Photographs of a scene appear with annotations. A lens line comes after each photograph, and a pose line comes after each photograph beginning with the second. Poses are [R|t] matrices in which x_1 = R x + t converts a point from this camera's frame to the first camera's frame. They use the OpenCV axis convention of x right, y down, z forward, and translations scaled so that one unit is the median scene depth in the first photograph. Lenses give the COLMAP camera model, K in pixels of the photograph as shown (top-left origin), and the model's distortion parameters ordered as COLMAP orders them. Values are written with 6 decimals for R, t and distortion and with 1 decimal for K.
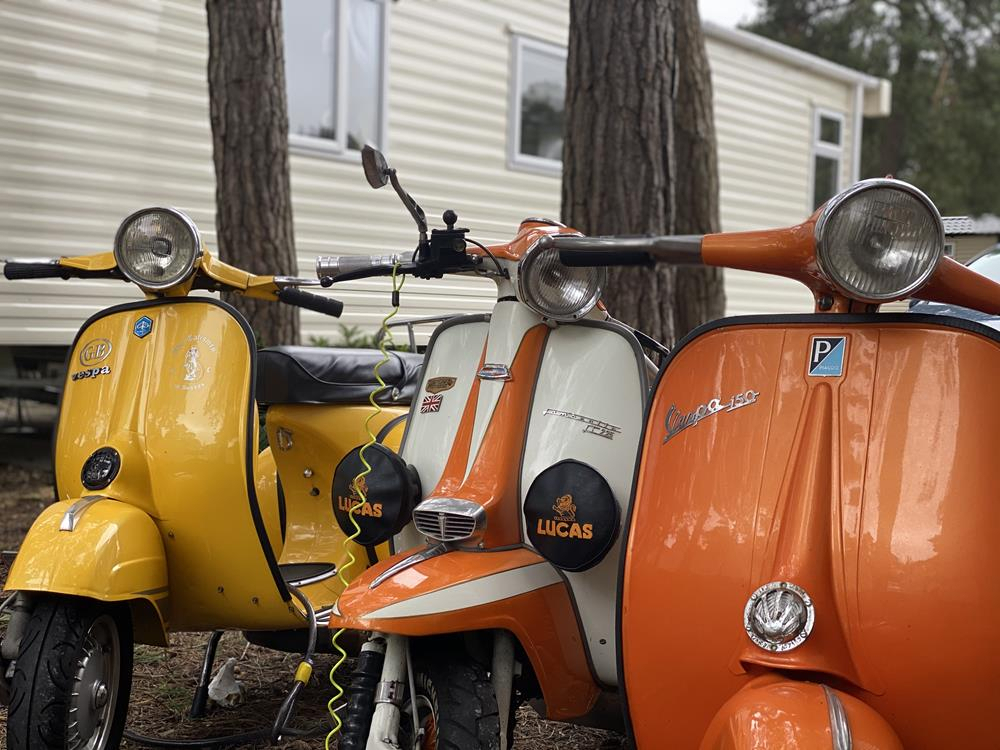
lens RADIAL K [[1453.7, 0, 500.0], [0, 1453.7, 375.0], [0, 0, 1]] dist [0.137985, -0.201218]
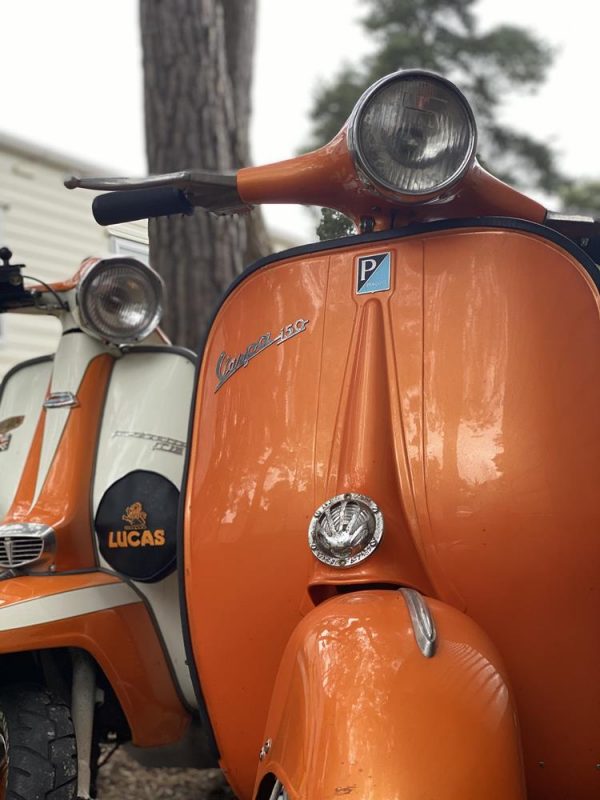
lens RADIAL K [[1163.0, 0, 300.0], [0, 1163.0, 400.0], [0, 0, 1]] dist [0.137985, -0.201218]
pose [[0.986535, -0.068784, 0.148380, 0.040626], [0.086609, 0.989323, -0.117217, 0.109236], [-0.138733, 0.128490, 0.981959, 0.190384]]
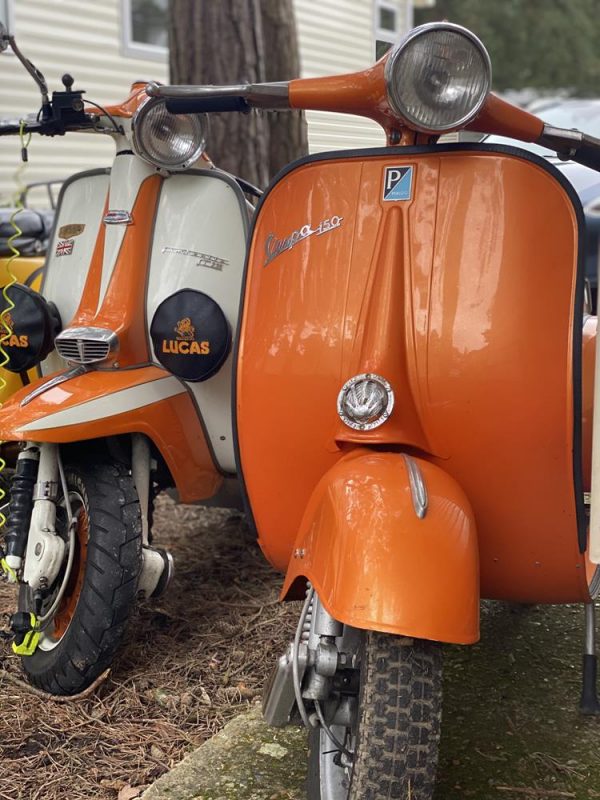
lens RADIAL K [[1163.0, 0, 300.0], [0, 1163.0, 400.0], [0, 0, 1]] dist [0.137985, -0.201218]
pose [[0.988804, -0.062857, 0.135336, 0.004798], [0.043321, 0.988812, 0.142735, 0.015634], [-0.142794, -0.135274, 0.980465, 0.043881]]
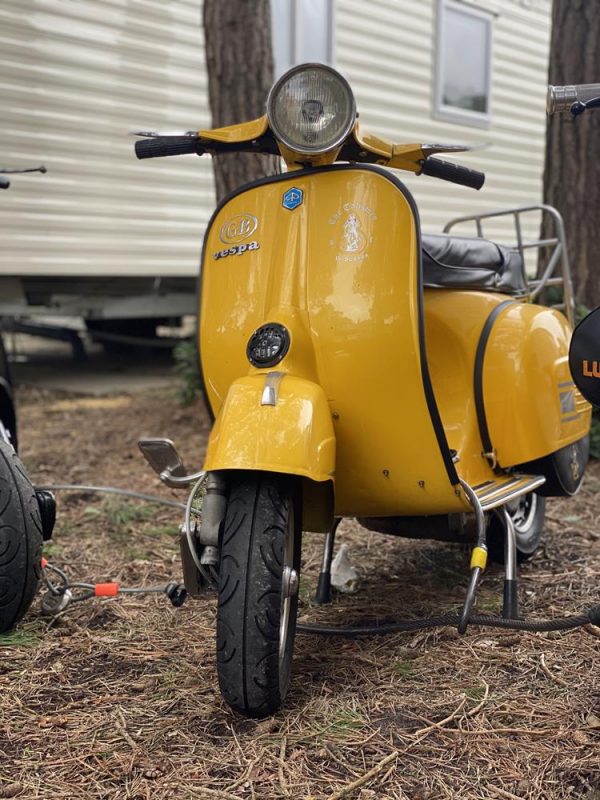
lens RADIAL K [[1163.0, 0, 300.0], [0, 1163.0, 400.0], [0, 0, 1]] dist [0.137985, -0.201218]
pose [[0.999080, -0.017730, -0.039058, -0.268769], [0.020255, 0.997664, 0.065243, 0.060647], [0.037810, -0.065974, 0.997105, 0.305924]]
